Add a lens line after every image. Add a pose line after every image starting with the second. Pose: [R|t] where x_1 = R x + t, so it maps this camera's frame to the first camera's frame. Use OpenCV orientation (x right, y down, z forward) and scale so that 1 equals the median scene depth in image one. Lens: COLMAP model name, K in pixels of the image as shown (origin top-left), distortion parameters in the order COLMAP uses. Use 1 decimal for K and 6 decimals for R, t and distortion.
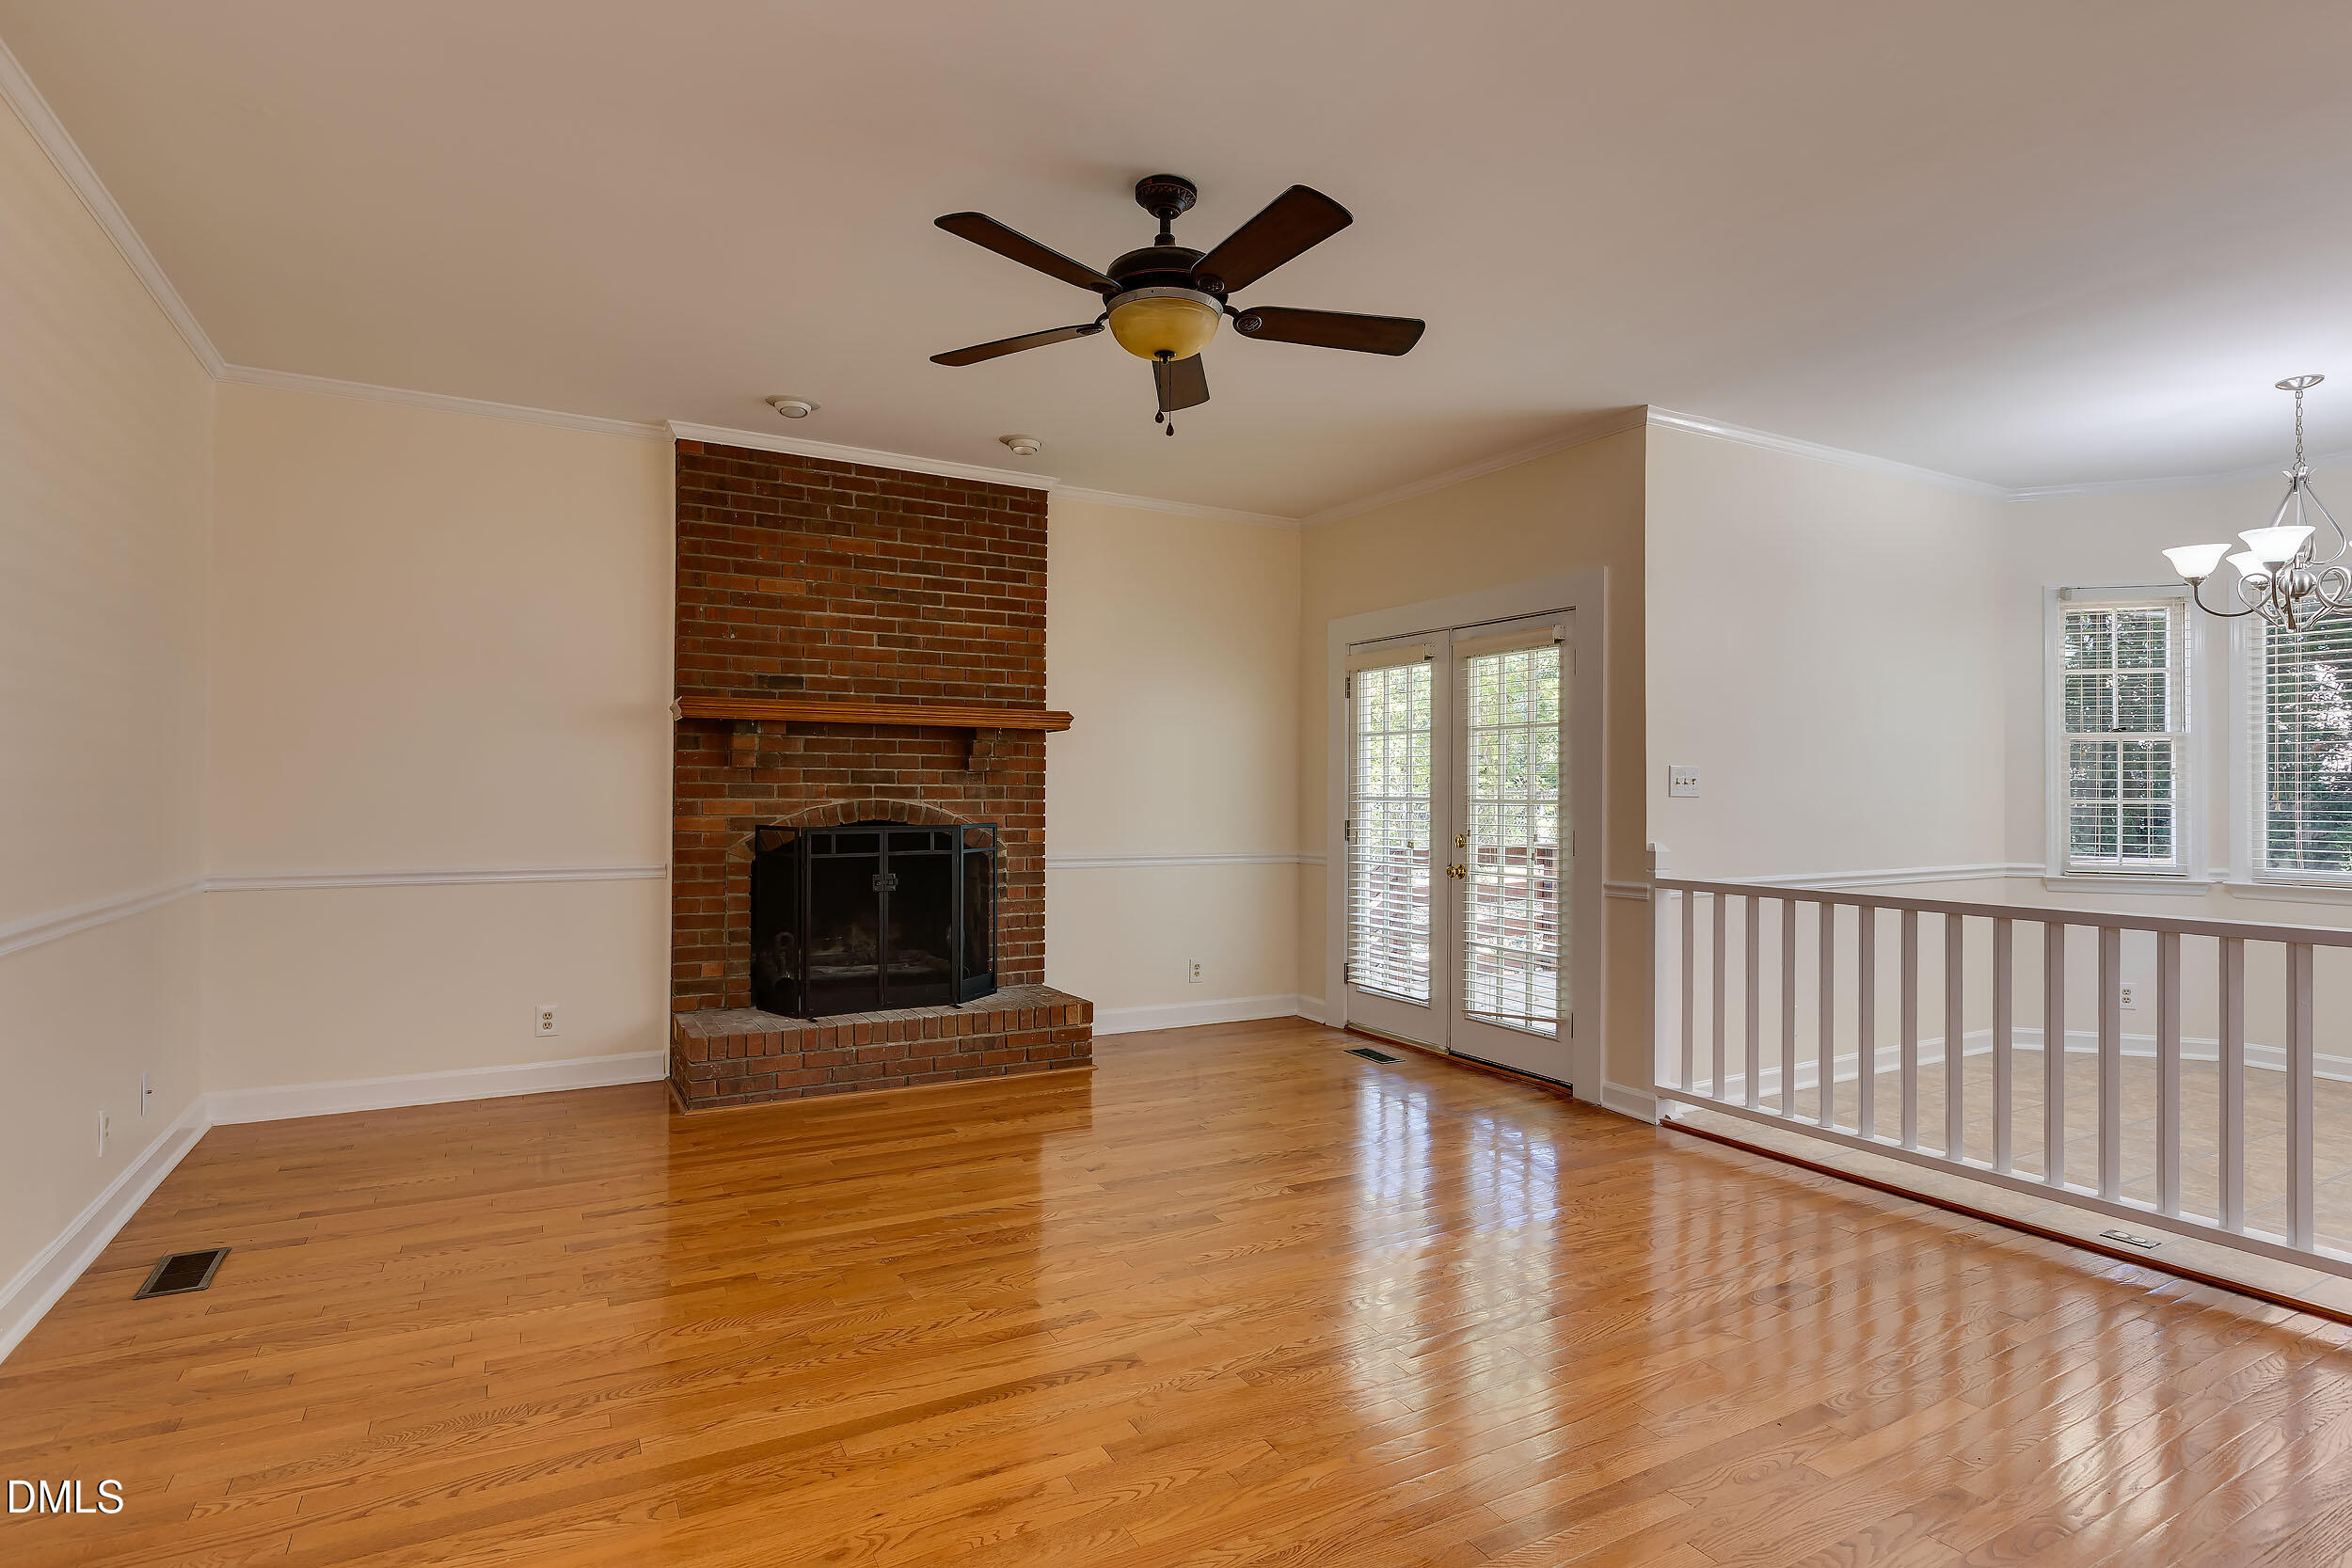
lens RADIAL K [[1143.1, 0, 1176.0], [0, 1143.1, 784.0], [0, 0, 1]] dist [-0.001617, 0.000103]
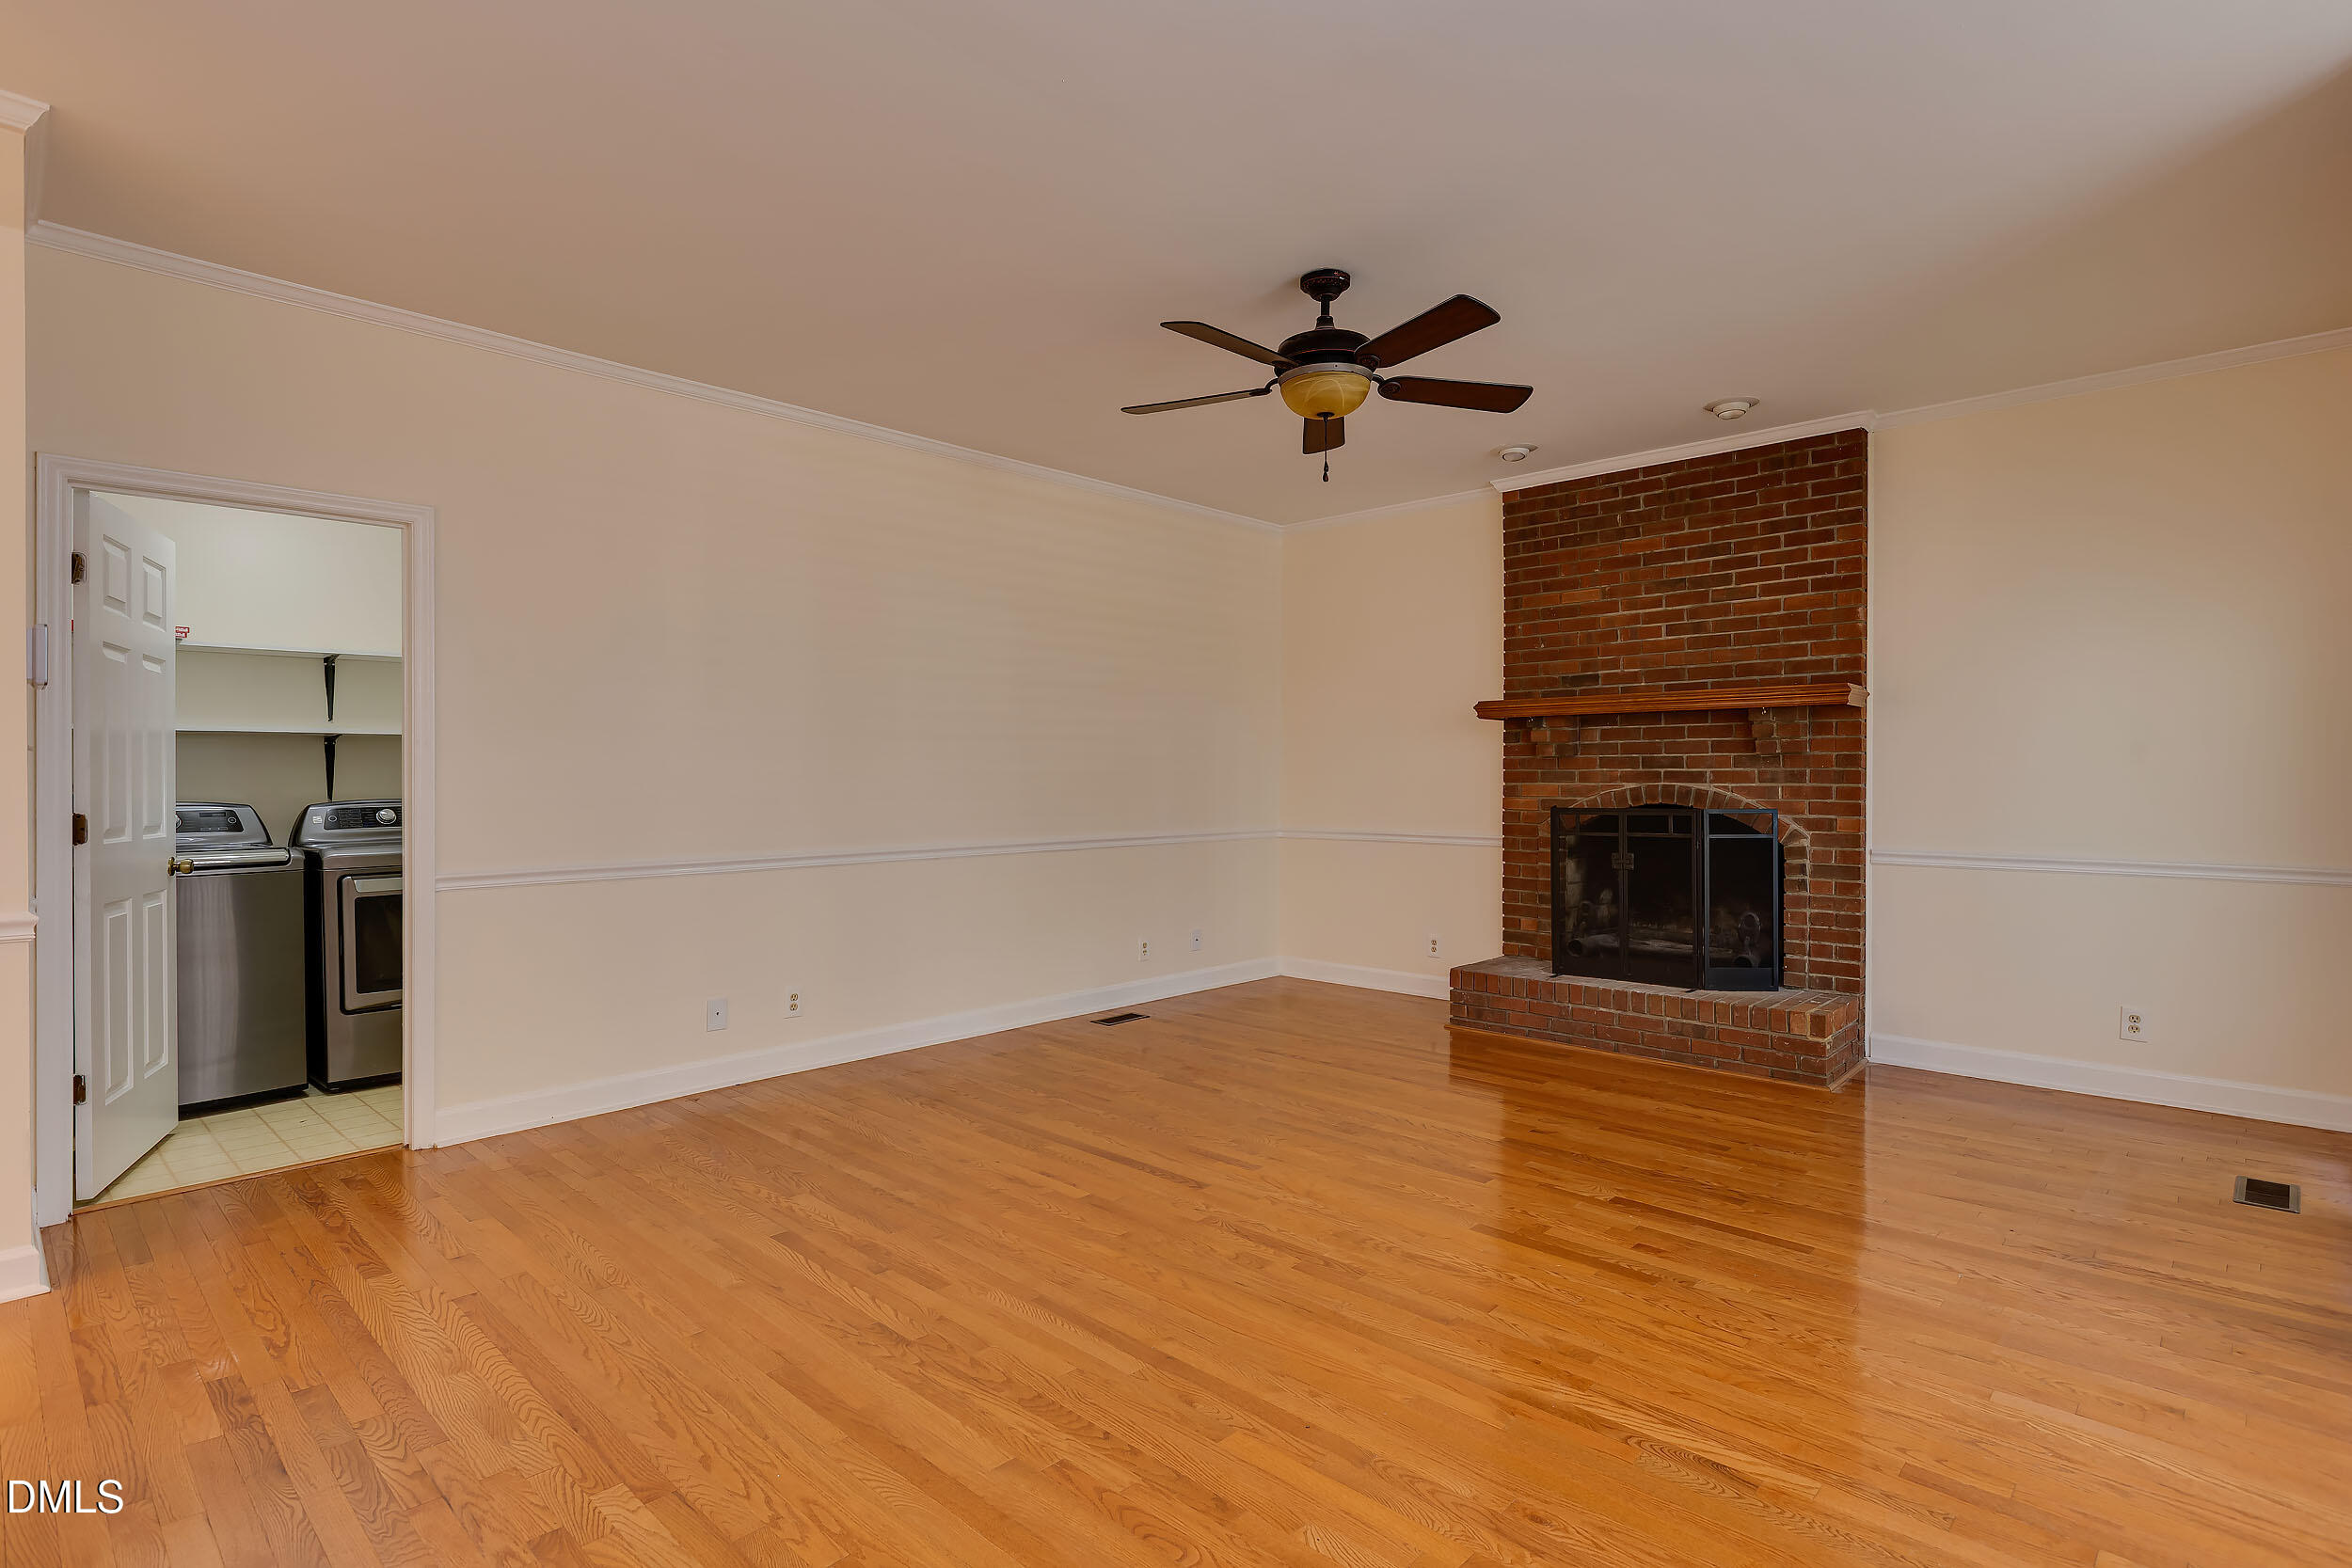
lens RADIAL K [[1143.1, 0, 1176.0], [0, 1143.1, 784.0], [0, 0, 1]] dist [-0.001617, 0.000103]
pose [[0.324367, 0.000154, -0.945931, 0.590377], [0.011170, 0.999930, 0.003993, 0.004678], [0.945865, -0.011862, 0.324343, 0.245909]]
